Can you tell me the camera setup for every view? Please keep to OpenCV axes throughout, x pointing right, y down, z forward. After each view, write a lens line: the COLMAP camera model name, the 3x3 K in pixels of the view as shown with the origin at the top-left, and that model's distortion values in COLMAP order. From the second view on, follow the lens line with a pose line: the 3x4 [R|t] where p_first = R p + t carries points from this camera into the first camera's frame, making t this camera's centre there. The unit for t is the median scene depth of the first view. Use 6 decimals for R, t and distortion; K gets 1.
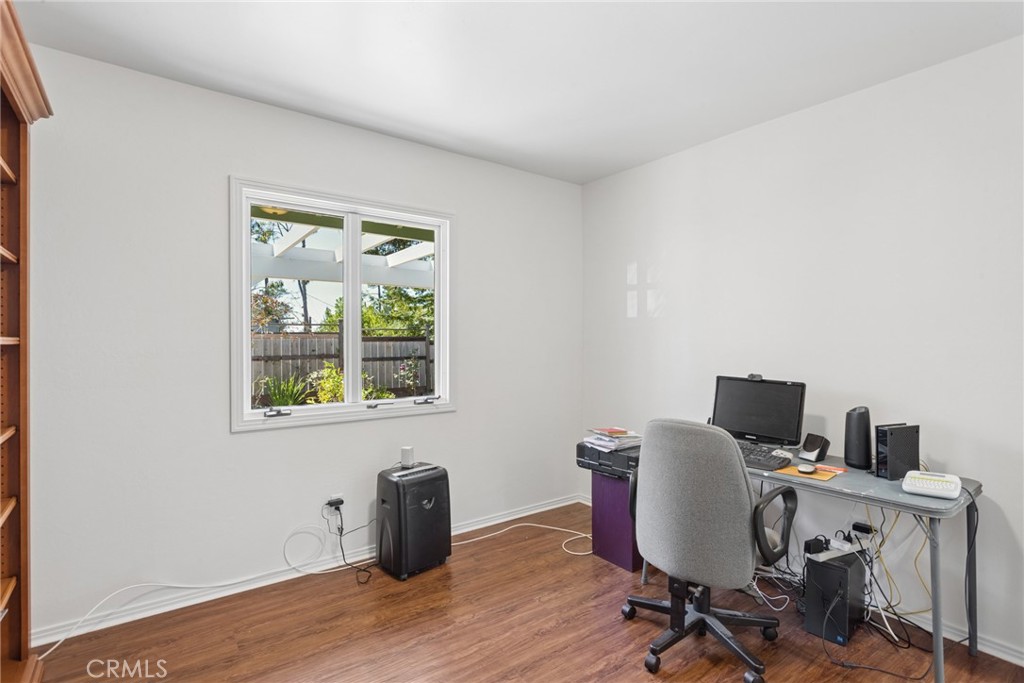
lens RADIAL K [[496.6, 0, 514.2], [0, 496.6, 342.6], [0, 0, 1]] dist [-0.015688, 0.006794]
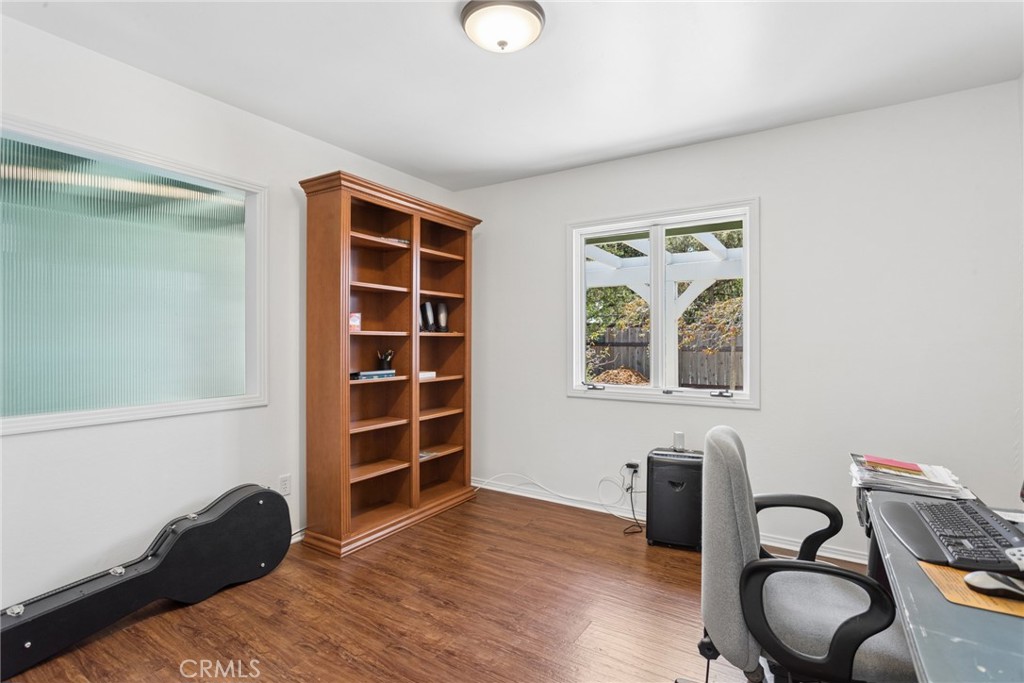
lens RADIAL K [[496.6, 0, 513.5], [0, 496.6, 339.3], [0, 0, 1]] dist [-0.015688, 0.006794]
pose [[0.355174, 0.003268, -0.934794, 0.723247], [-0.004367, 0.999989, 0.001837, 0.008328], [0.934790, 0.003430, 0.355184, 0.300674]]
